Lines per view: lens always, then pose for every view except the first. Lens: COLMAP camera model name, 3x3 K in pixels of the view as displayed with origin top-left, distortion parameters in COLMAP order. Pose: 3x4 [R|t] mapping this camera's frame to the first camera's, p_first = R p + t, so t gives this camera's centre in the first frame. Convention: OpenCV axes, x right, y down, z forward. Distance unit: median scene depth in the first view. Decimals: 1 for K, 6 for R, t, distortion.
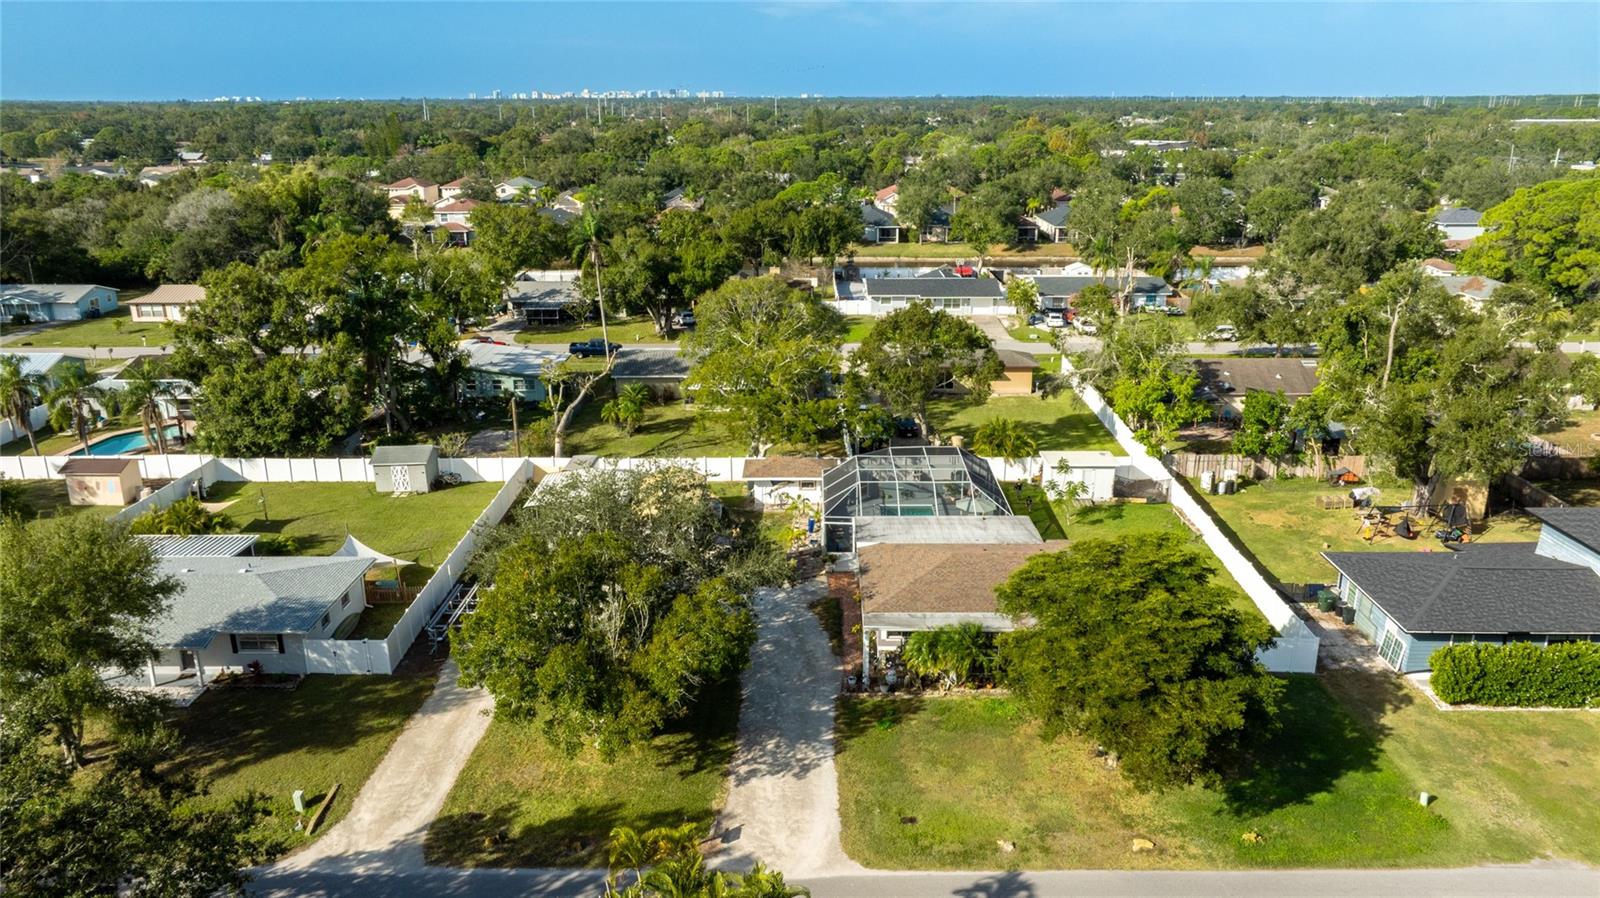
lens RADIAL K [[1148.9, 0, 813.6], [0, 1148.9, 451.8], [0, 0, 1]] dist [-0.013884, 0.000114]
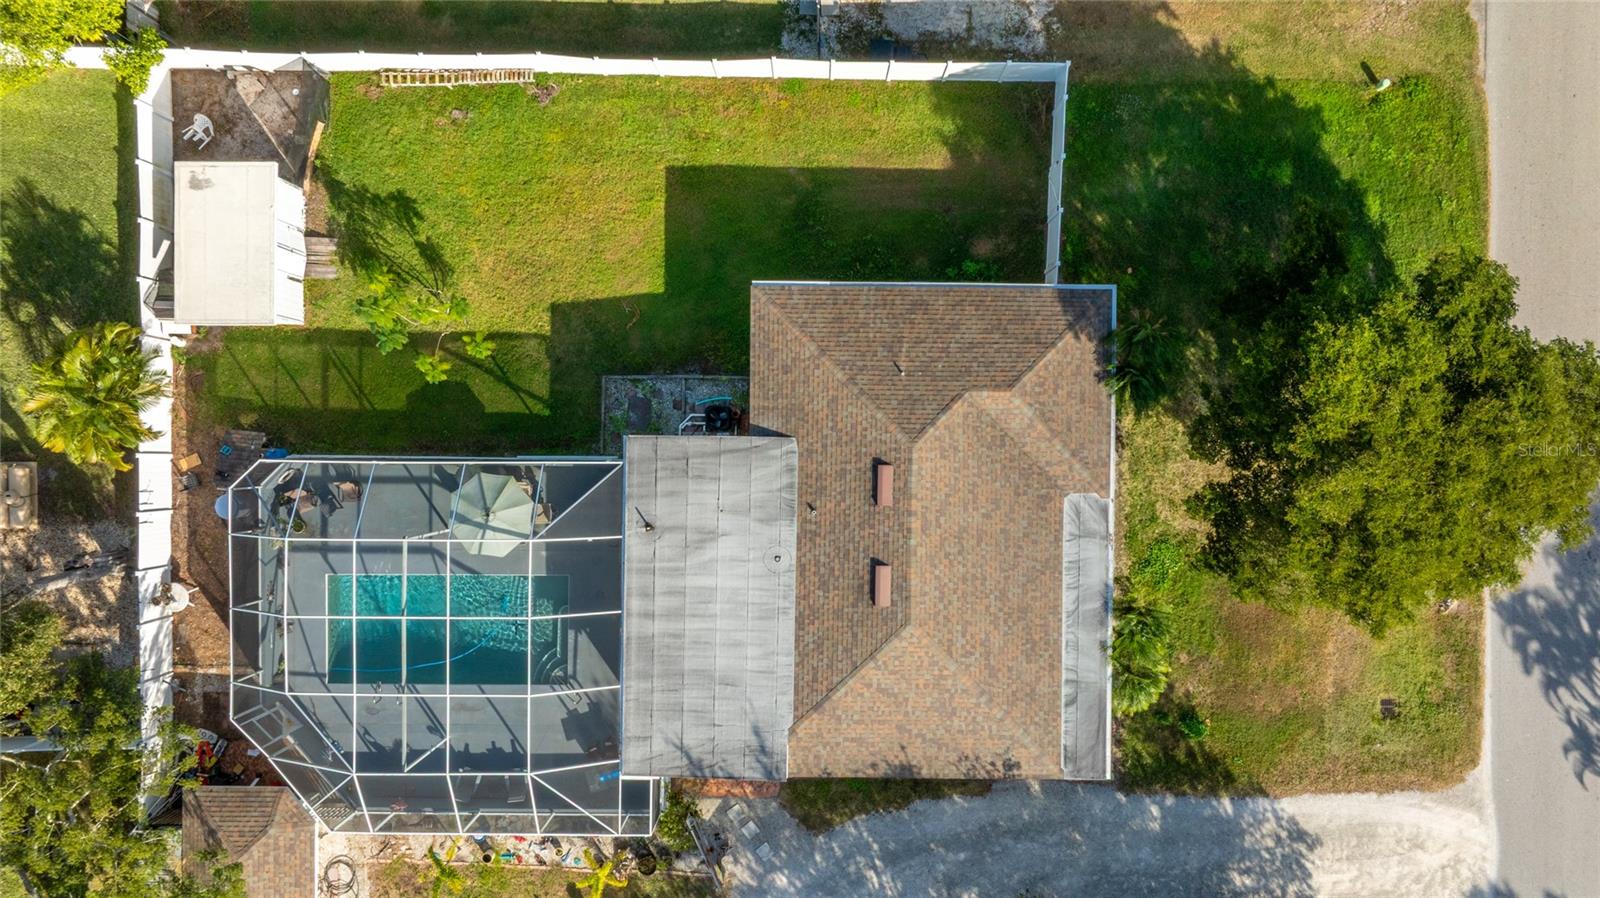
lens RADIAL K [[1148.9, 0, 803.6], [0, 1148.9, 464.3], [0, 0, 1]] dist [-0.013884, 0.000114]
pose [[0.001736, -0.999976, -0.006757, 0.252330], [0.308610, -0.005892, 0.951170, -0.574803], [-0.951187, -0.003736, 0.308592, 1.083884]]
